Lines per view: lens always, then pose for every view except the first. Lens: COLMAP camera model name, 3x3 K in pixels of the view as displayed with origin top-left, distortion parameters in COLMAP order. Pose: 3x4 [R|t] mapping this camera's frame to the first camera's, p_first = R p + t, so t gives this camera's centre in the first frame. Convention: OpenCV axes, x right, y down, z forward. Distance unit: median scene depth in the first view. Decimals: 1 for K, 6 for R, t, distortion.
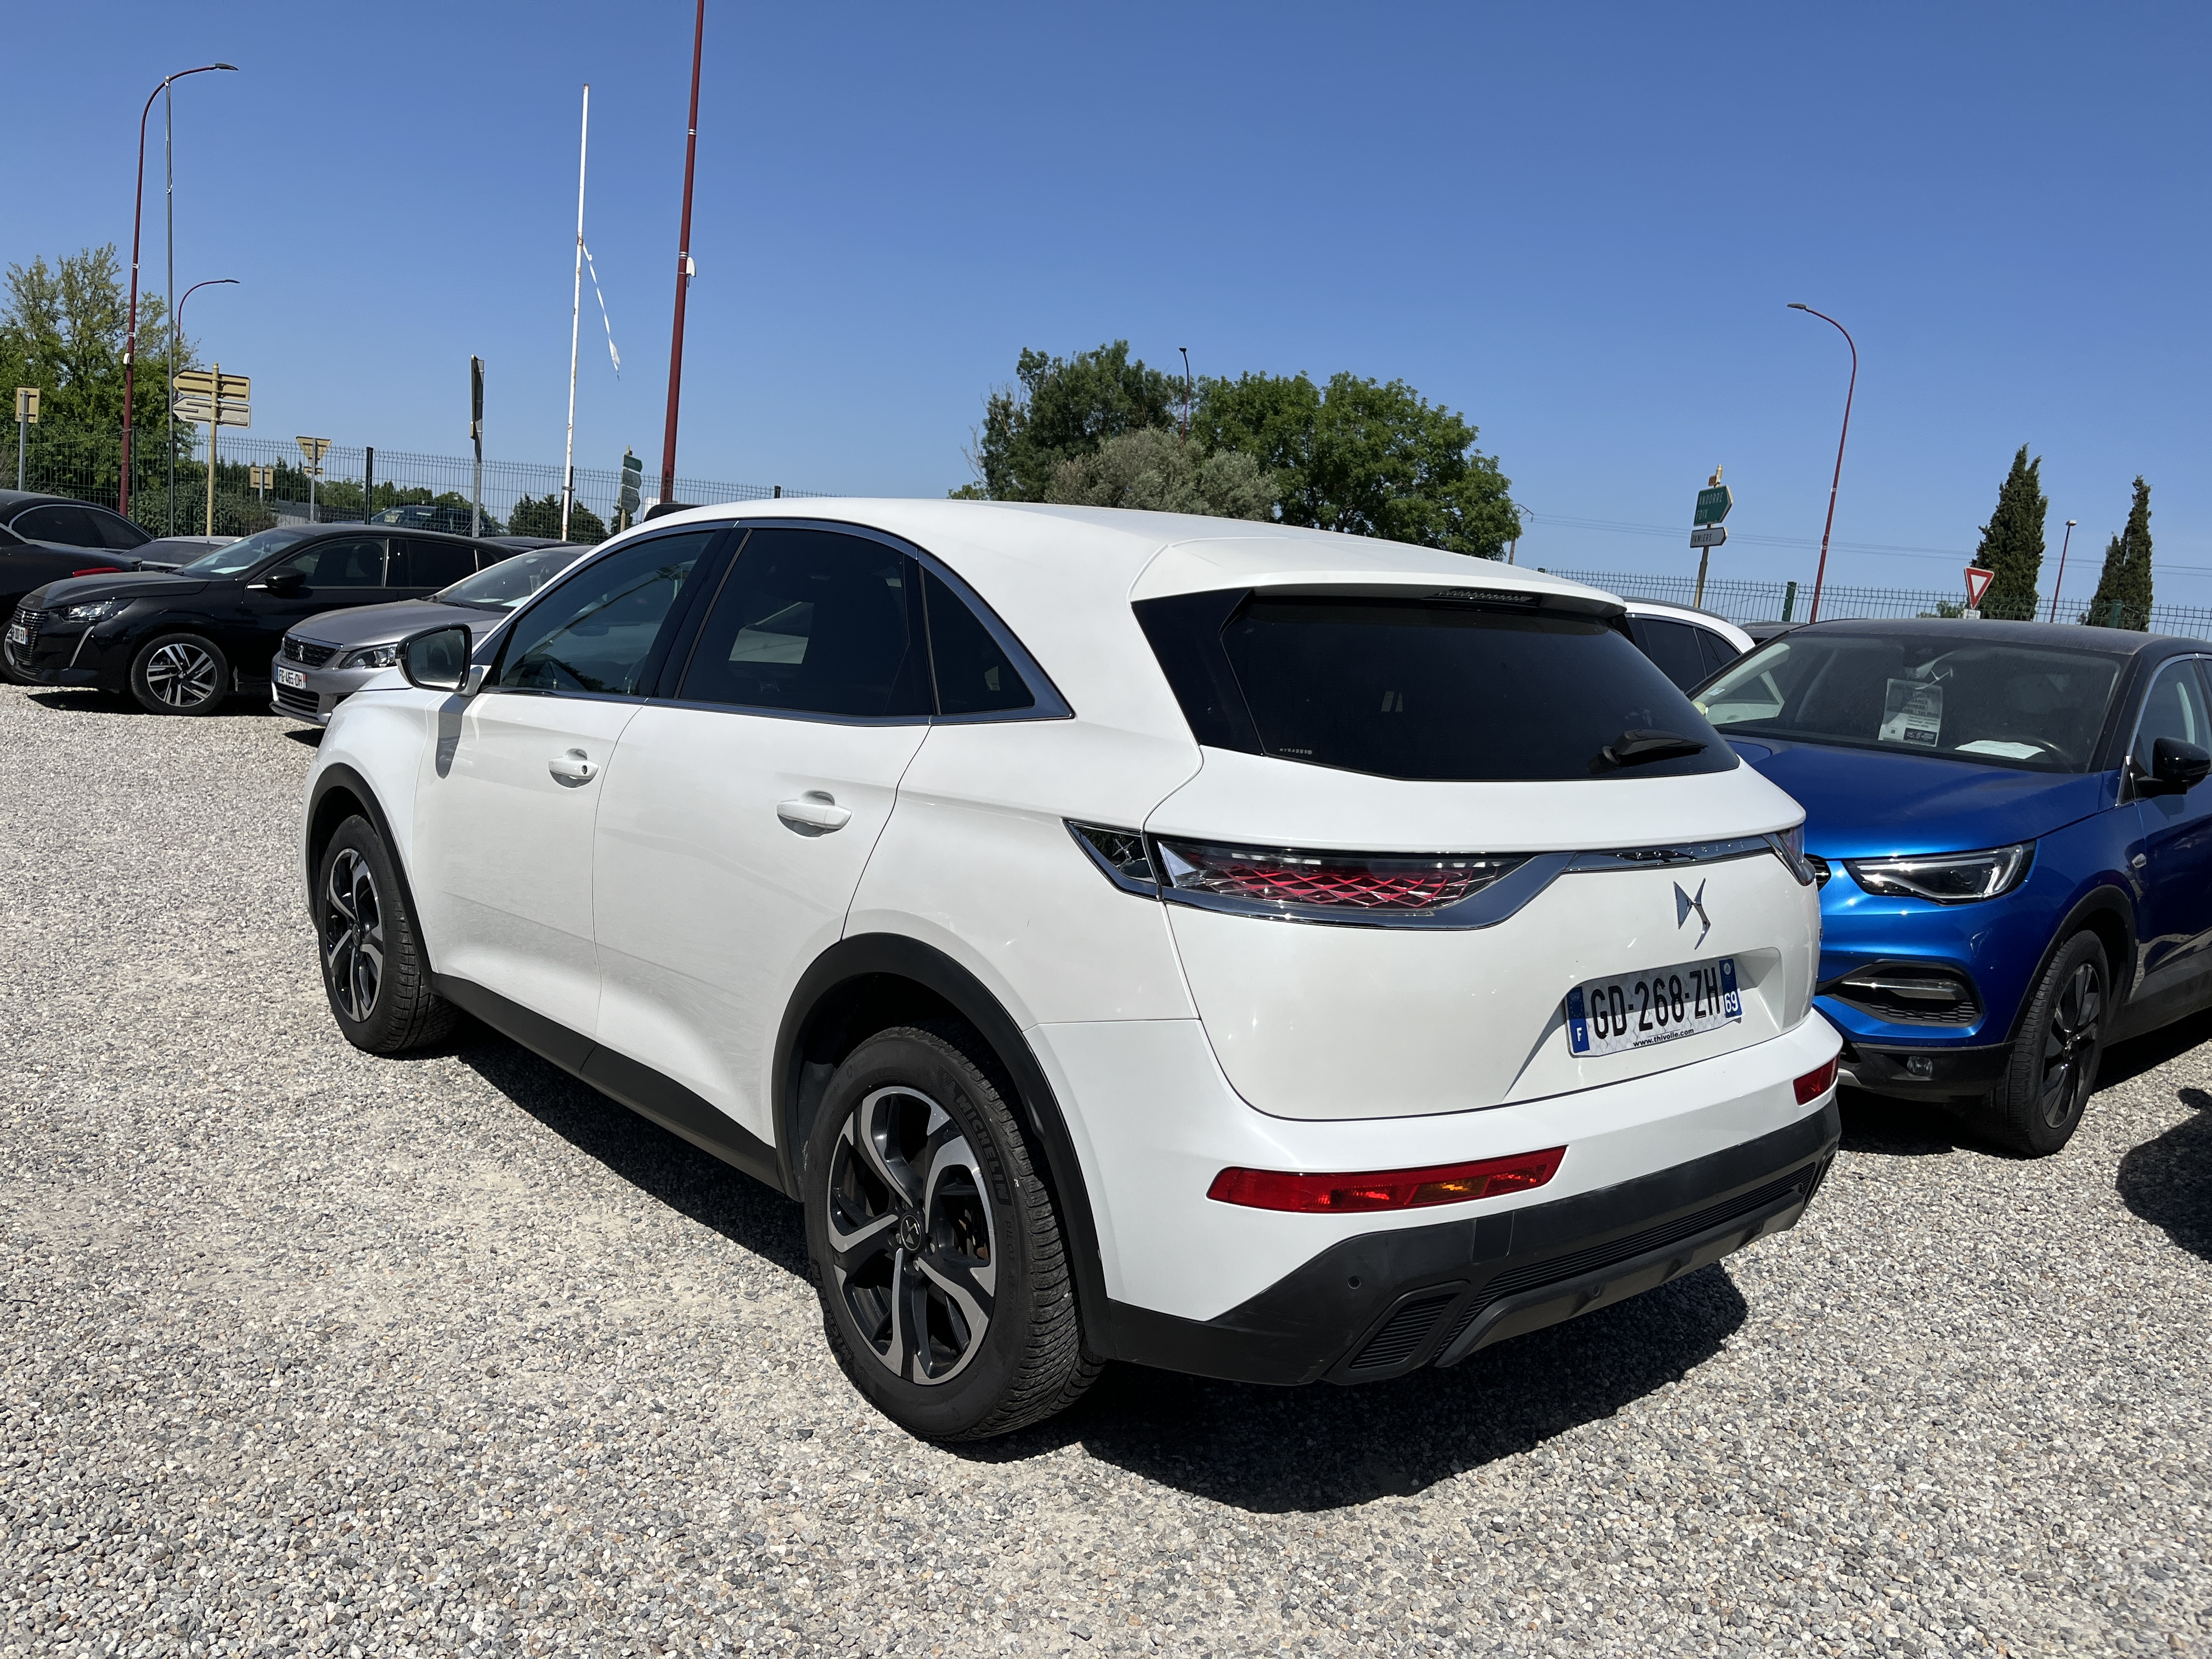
lens RADIAL K [[1687.0, 0, 1106.0], [0, 1687.0, 829.5], [0, 0, 1]] dist [0.086107, -0.121570]
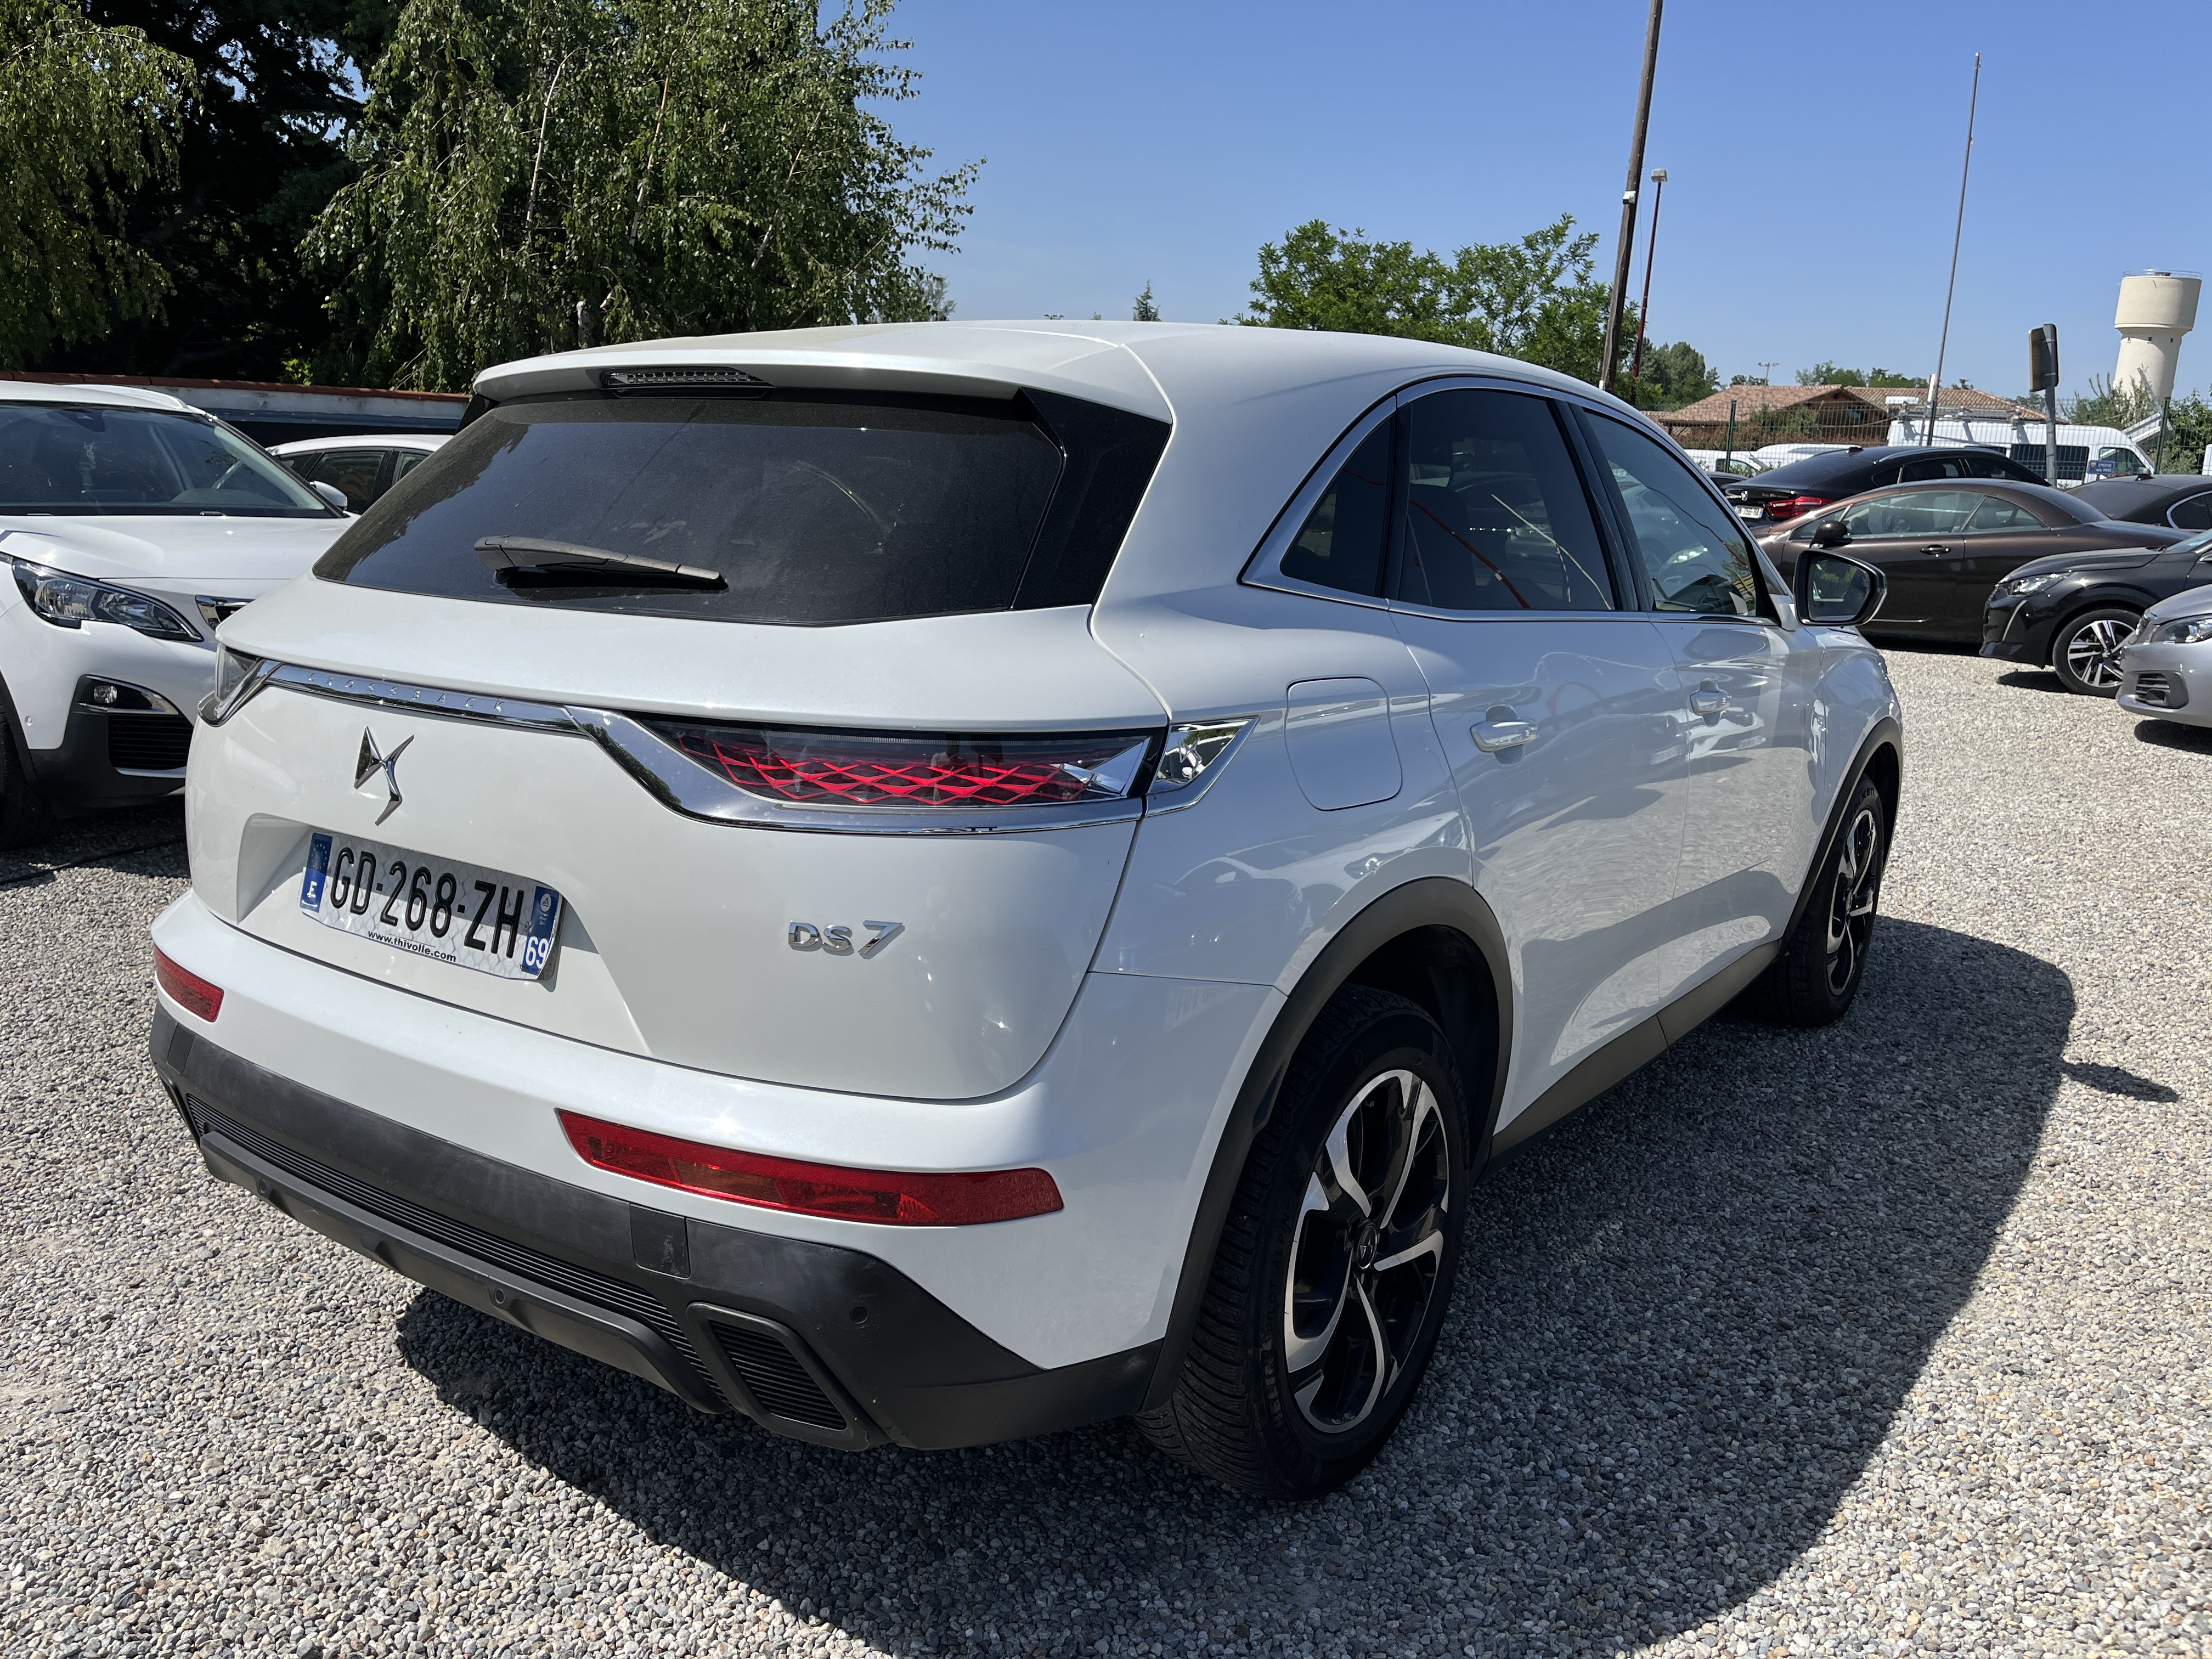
lens RADIAL K [[1686.5, 0, 1131.7], [0, 1686.5, 826.9], [0, 0, 1]] dist [0.098860, -0.136582]
pose [[0.230526, 0.131031, -0.964204, 0.261860], [-0.146839, 0.984229, 0.098646, -0.011034], [0.961923, 0.118842, 0.246131, 0.265705]]
